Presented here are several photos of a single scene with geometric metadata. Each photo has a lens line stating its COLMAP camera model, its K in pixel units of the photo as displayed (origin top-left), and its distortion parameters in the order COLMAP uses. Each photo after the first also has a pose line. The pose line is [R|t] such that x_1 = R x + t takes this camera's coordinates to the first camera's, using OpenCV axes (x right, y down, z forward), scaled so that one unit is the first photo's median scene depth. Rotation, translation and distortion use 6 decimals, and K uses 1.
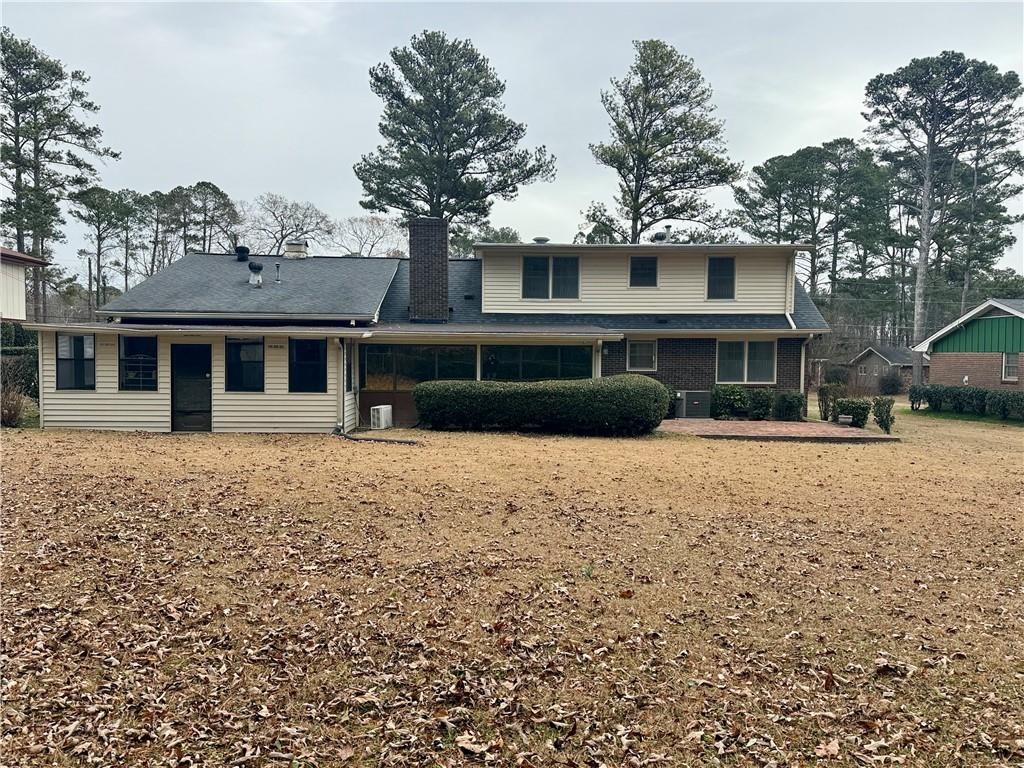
lens RADIAL K [[787.3, 0, 513.2], [0, 787.3, 386.5], [0, 0, 1]] dist [0.032882, -0.008264]
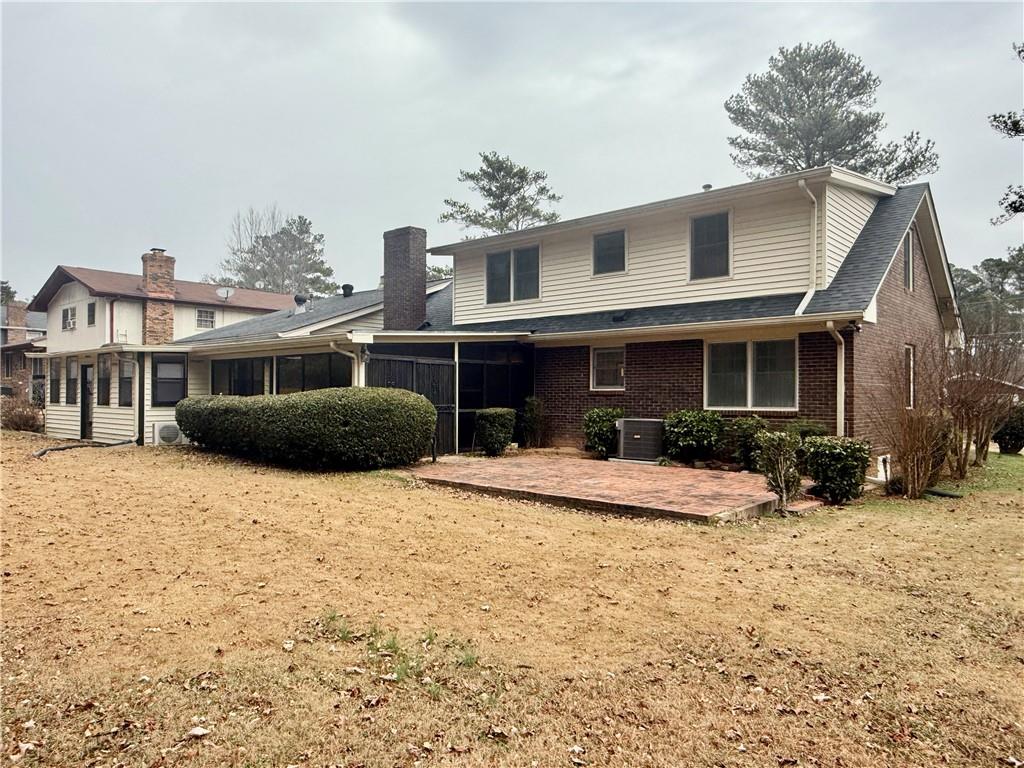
lens RADIAL K [[694.8, 0, 511.8], [0, 694.8, 383.3], [0, 0, 1]] dist [0.006918, 0.004376]
pose [[0.748039, -0.014014, -0.663507, 0.517888], [-0.024949, 0.998477, -0.049215, 0.006851], [0.663186, 0.053369, 0.746550, 0.472610]]
